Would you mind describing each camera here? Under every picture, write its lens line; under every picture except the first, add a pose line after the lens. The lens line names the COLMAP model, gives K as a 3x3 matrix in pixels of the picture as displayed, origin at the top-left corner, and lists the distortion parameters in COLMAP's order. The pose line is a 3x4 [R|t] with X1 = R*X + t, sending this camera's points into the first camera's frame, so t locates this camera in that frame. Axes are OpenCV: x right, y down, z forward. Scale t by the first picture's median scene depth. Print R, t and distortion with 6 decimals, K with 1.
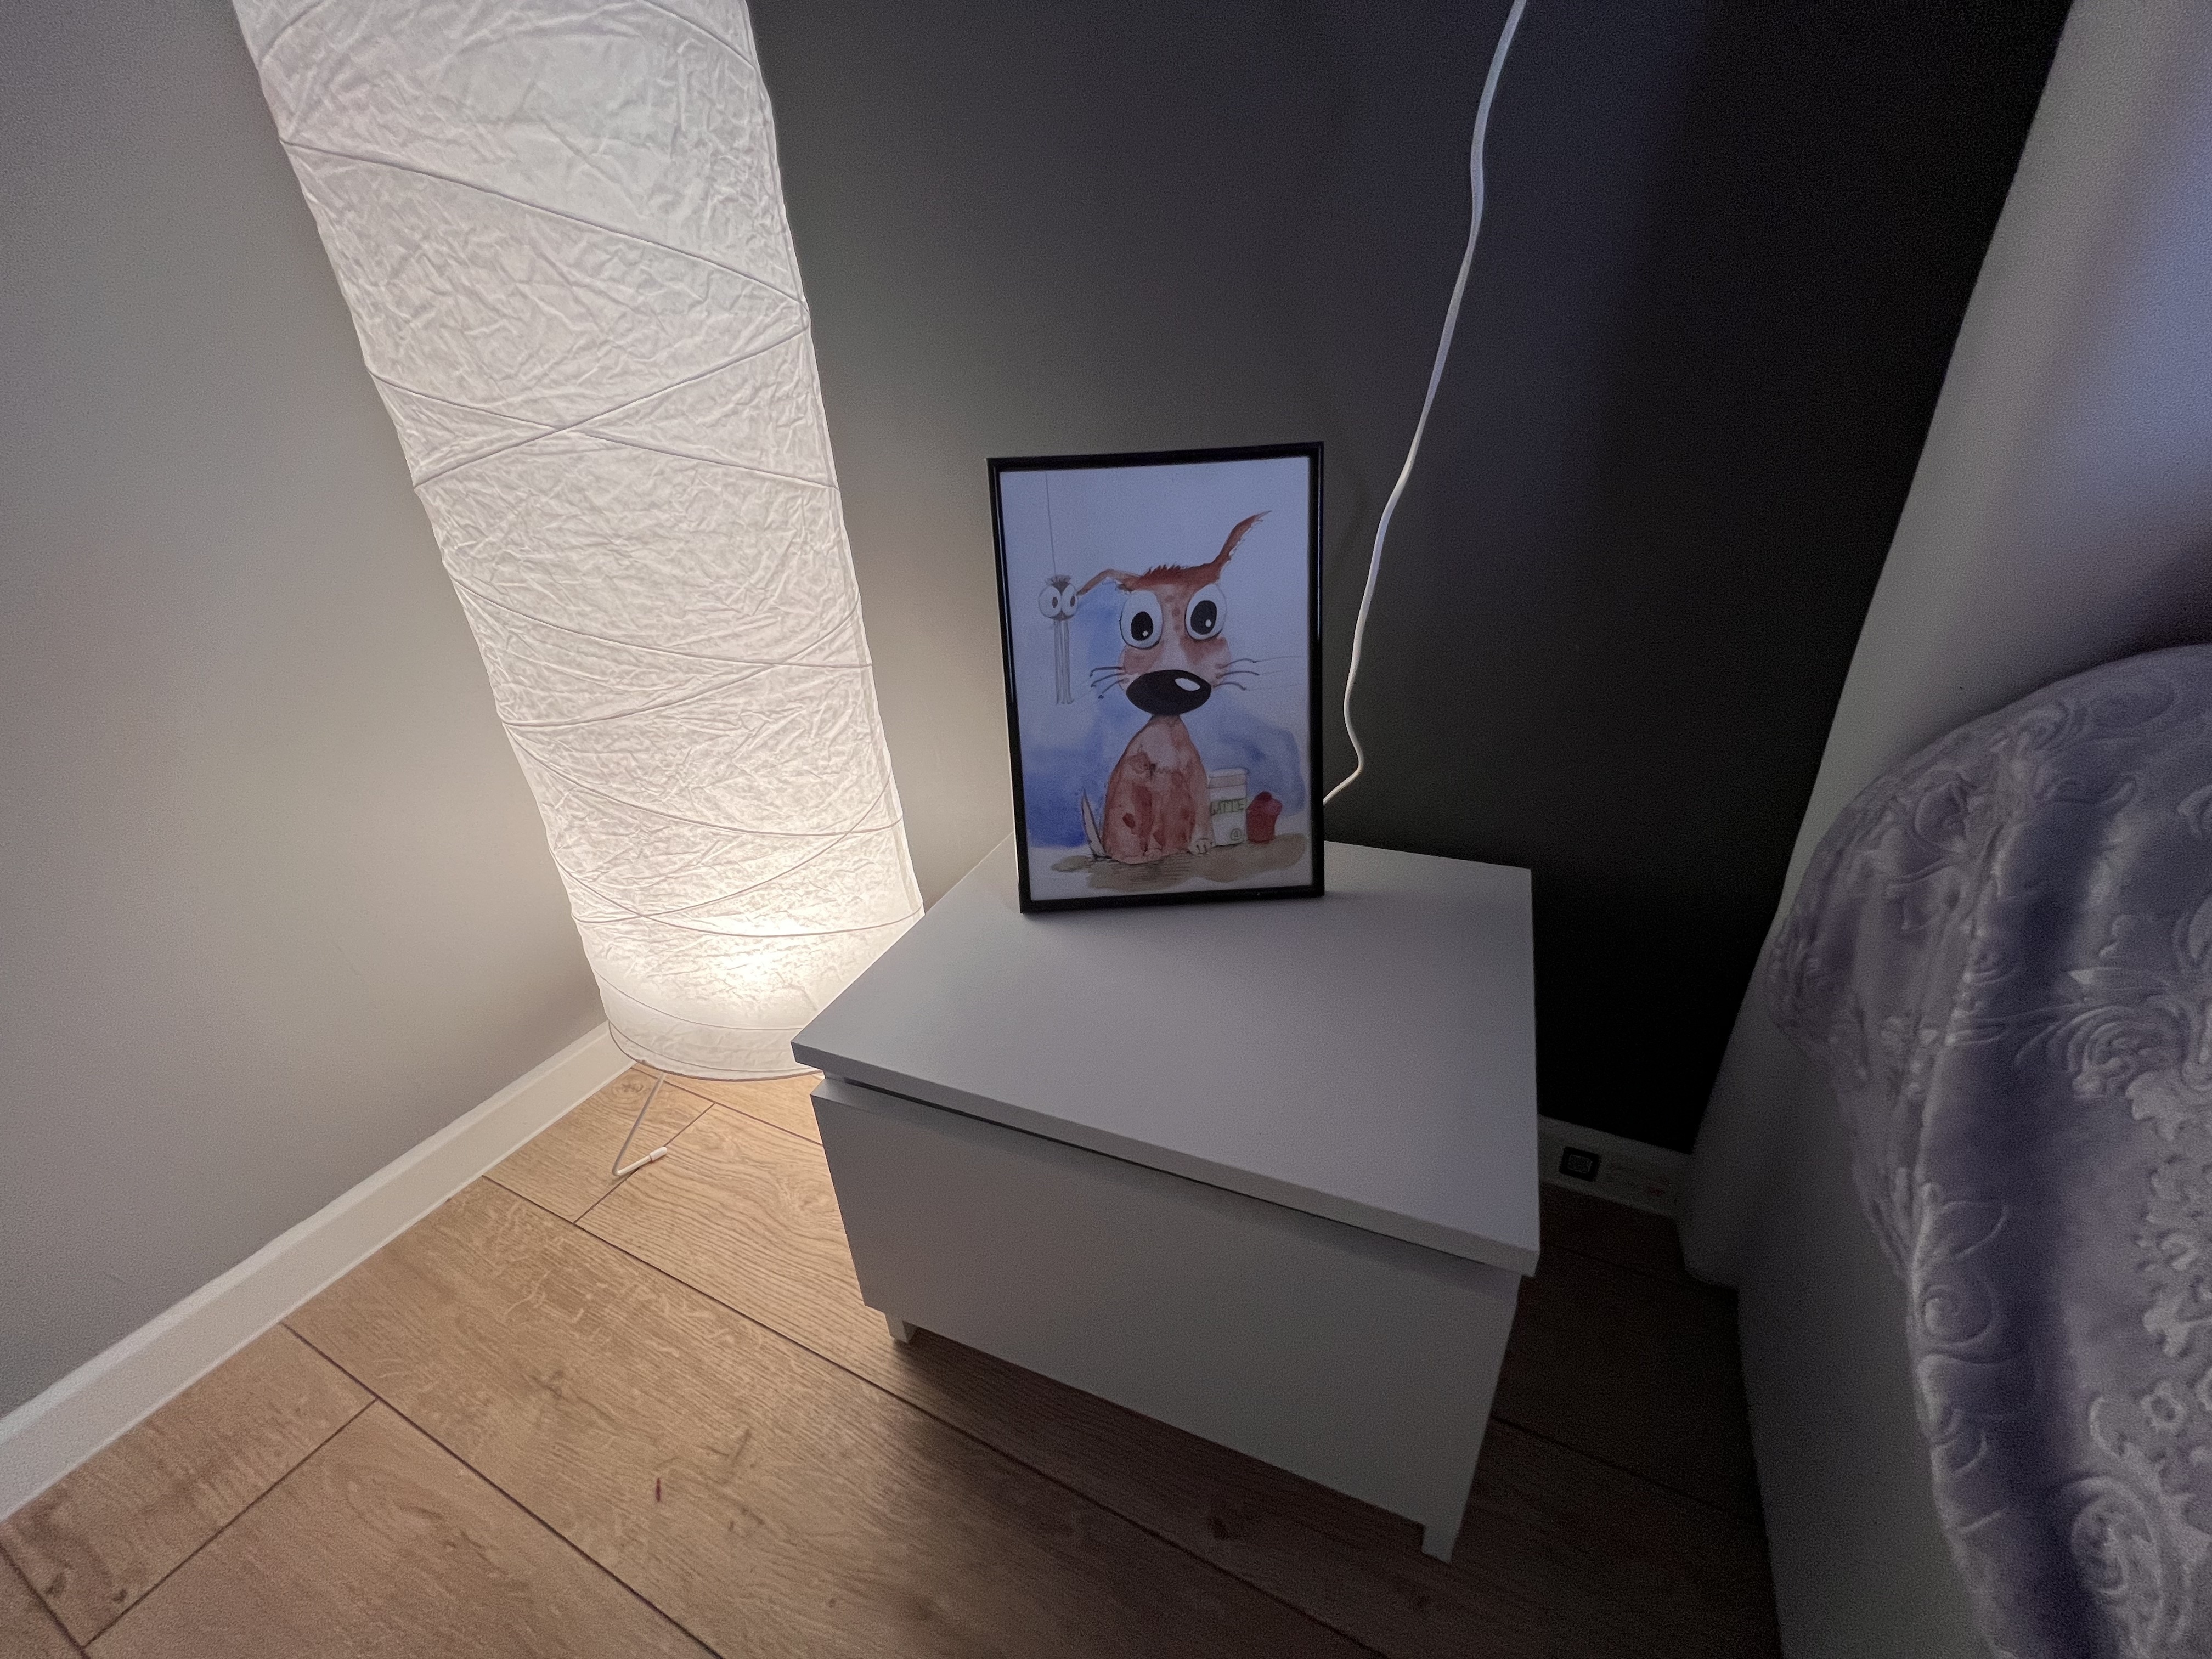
lens RADIAL K [[892.9, 0, 1106.6], [0, 892.9, 825.0], [0, 0, 1]] dist [-0.002052, -0.000088]
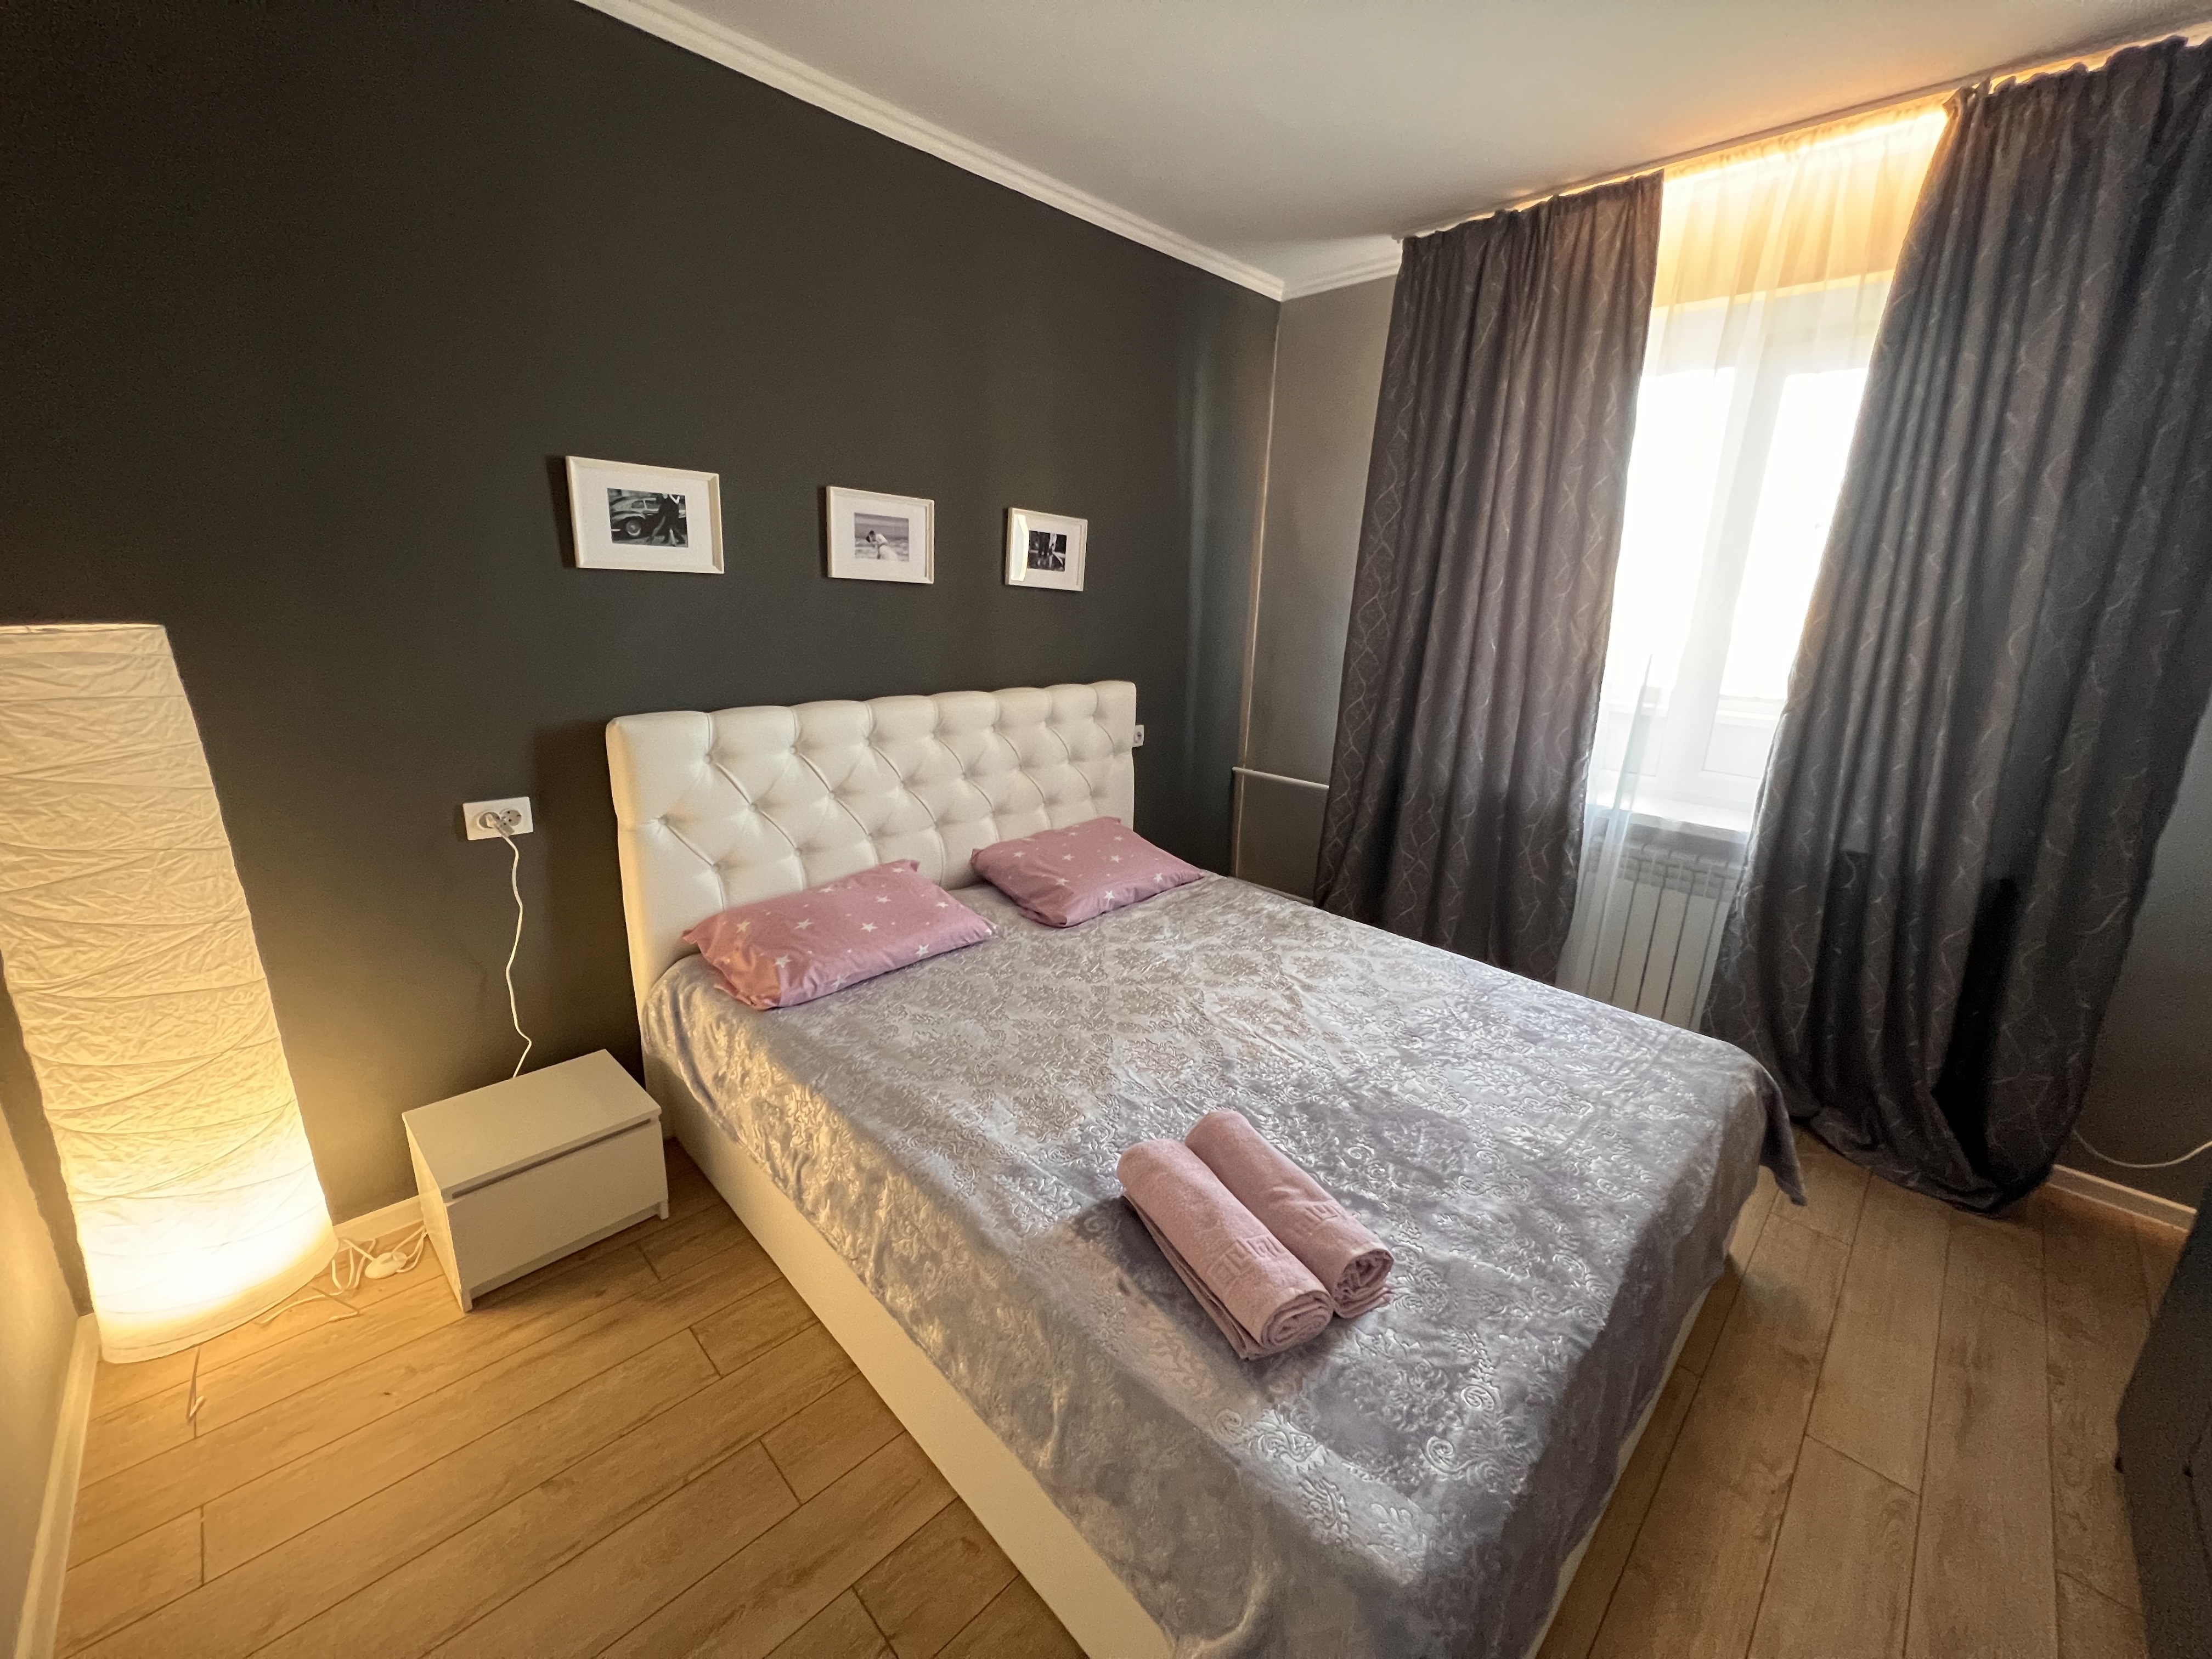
lens RADIAL K [[878.1, 0, 1105.6], [0, 878.1, 824.0], [0, 0, 1]] dist [-0.001677, -0.000235]
pose [[0.321798, -0.186213, 0.928316, -2.315151], [0.364618, 0.929222, 0.060001, -0.284058], [-0.873785, 0.319172, 0.366918, -2.892037]]
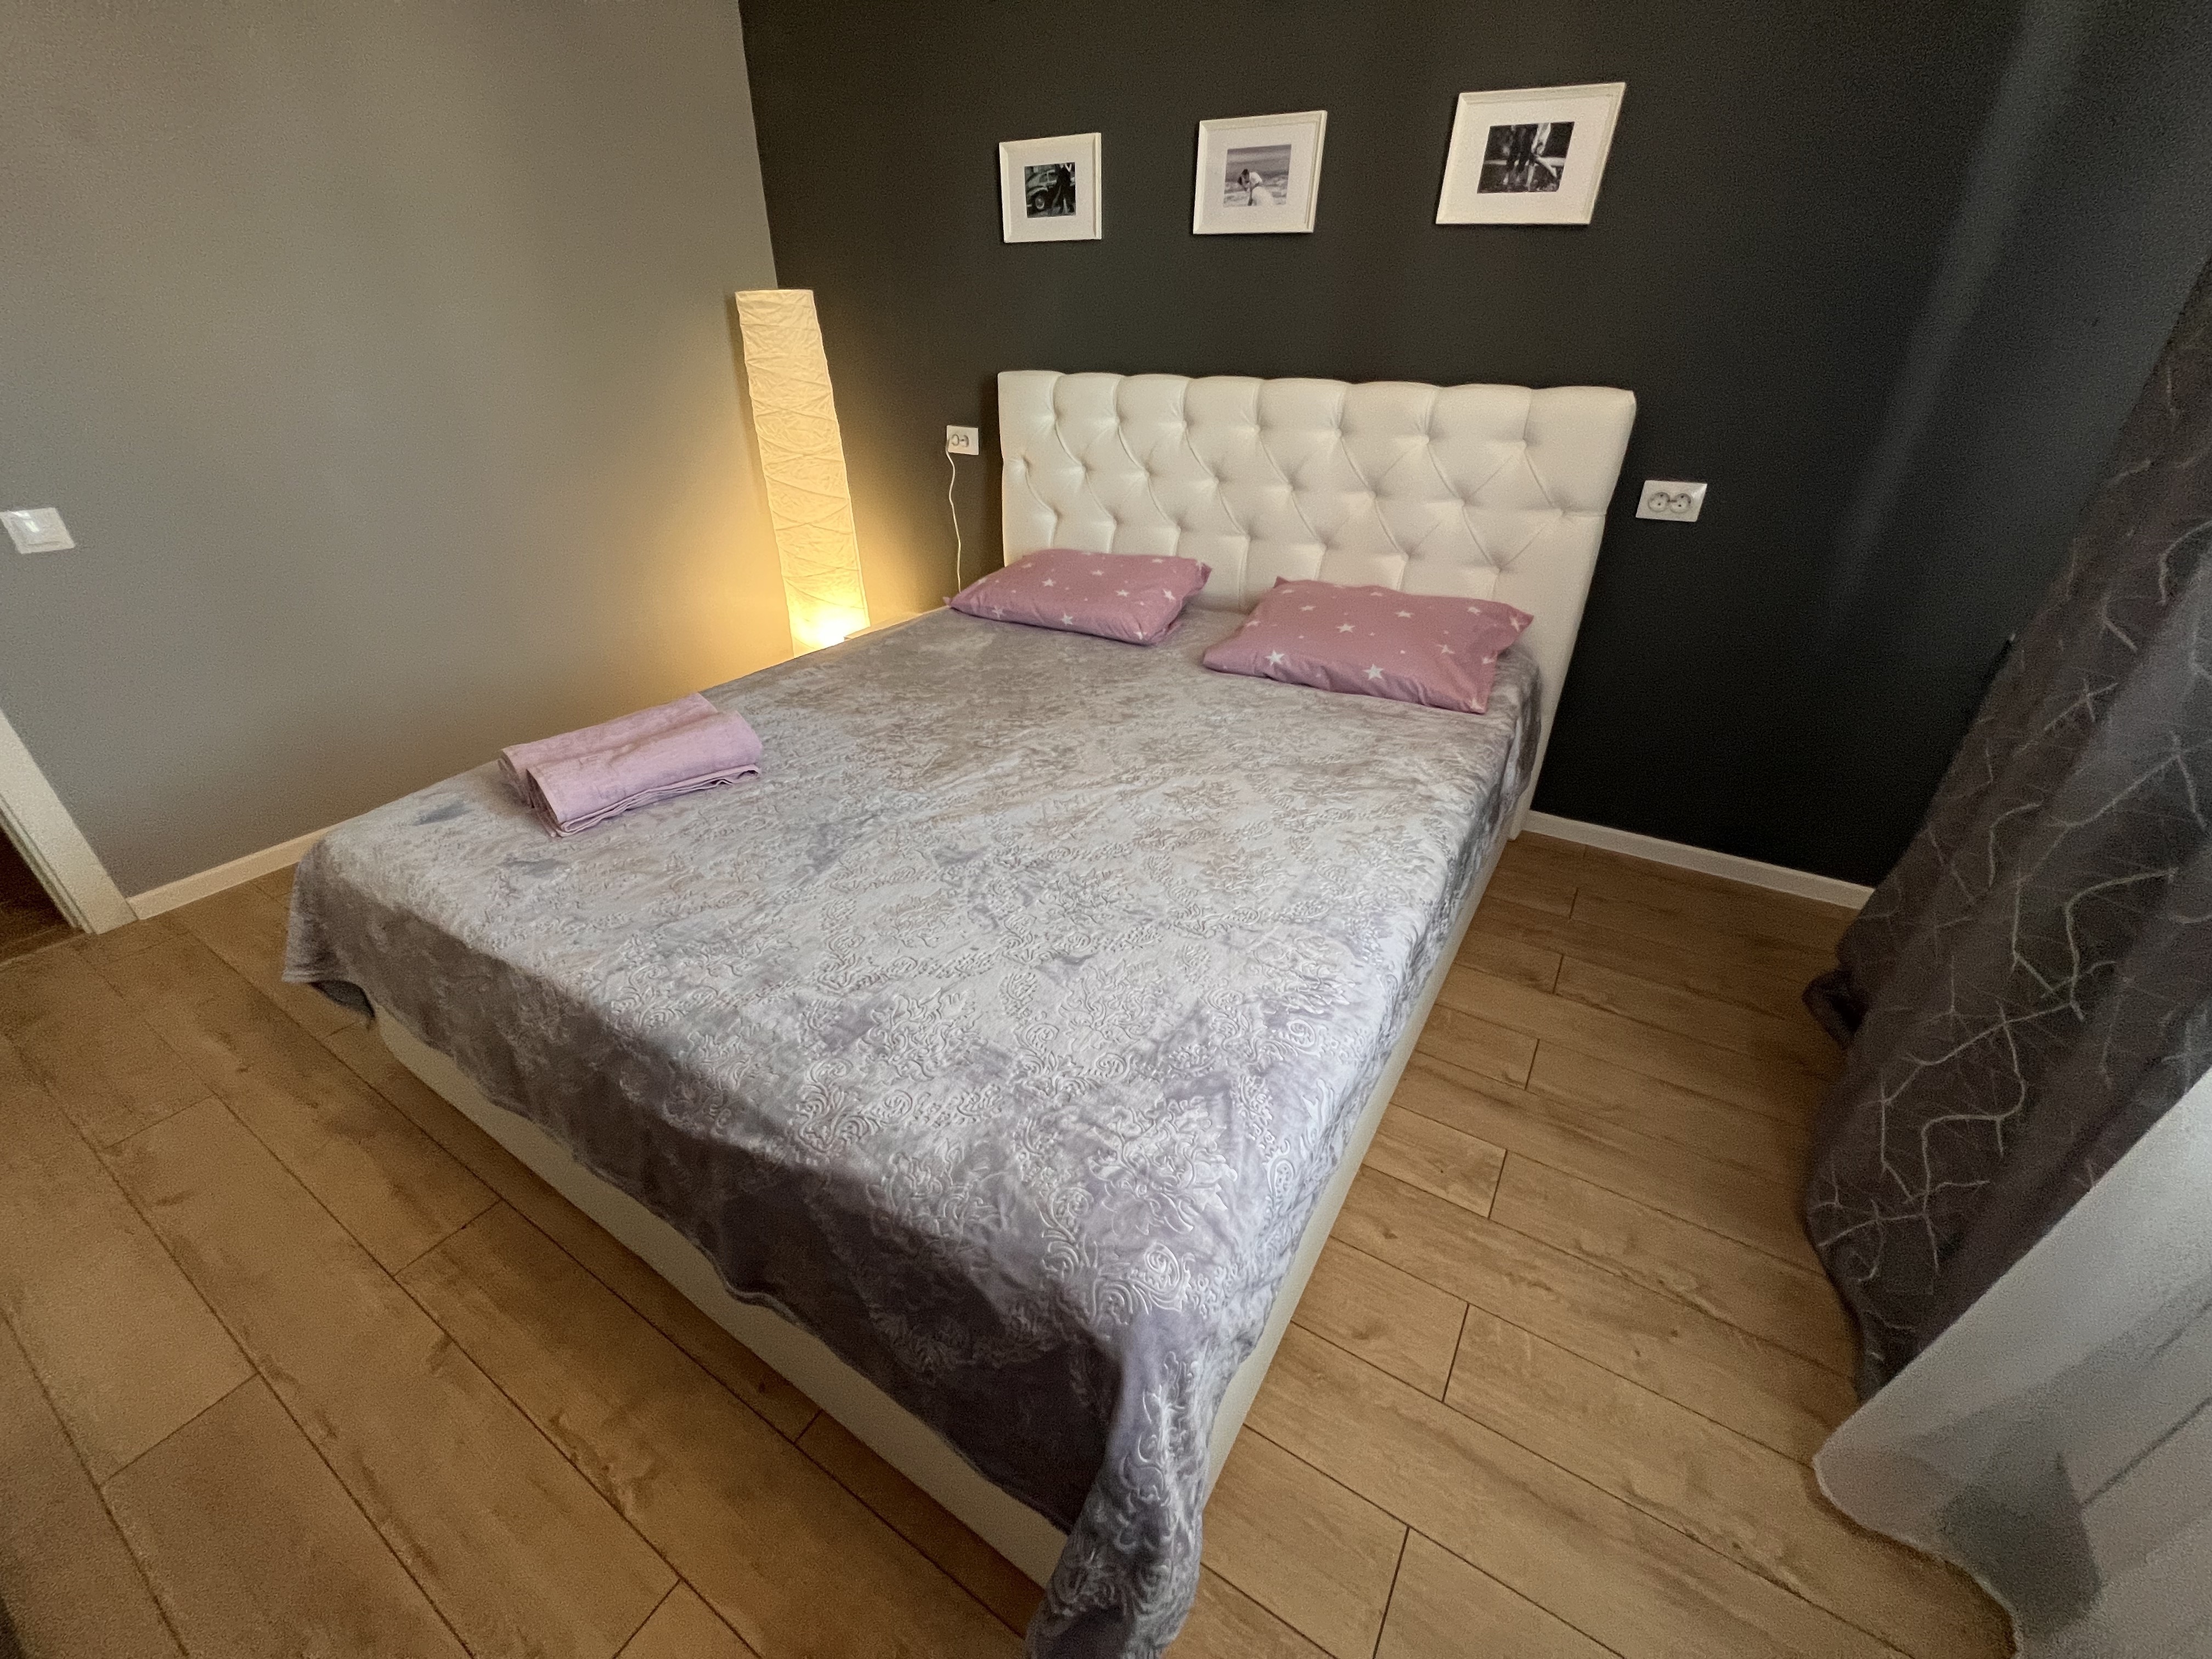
lens RADIAL K [[877.3, 0, 1108.1], [0, 877.3, 822.6], [0, 0, 1]] dist [-0.001631, -0.000057]
pose [[0.994285, 0.092591, -0.053153, 1.952230], [-0.088793, 0.993598, 0.069850, 0.977775], [0.059280, -0.064731, 0.996140, -5.038676]]
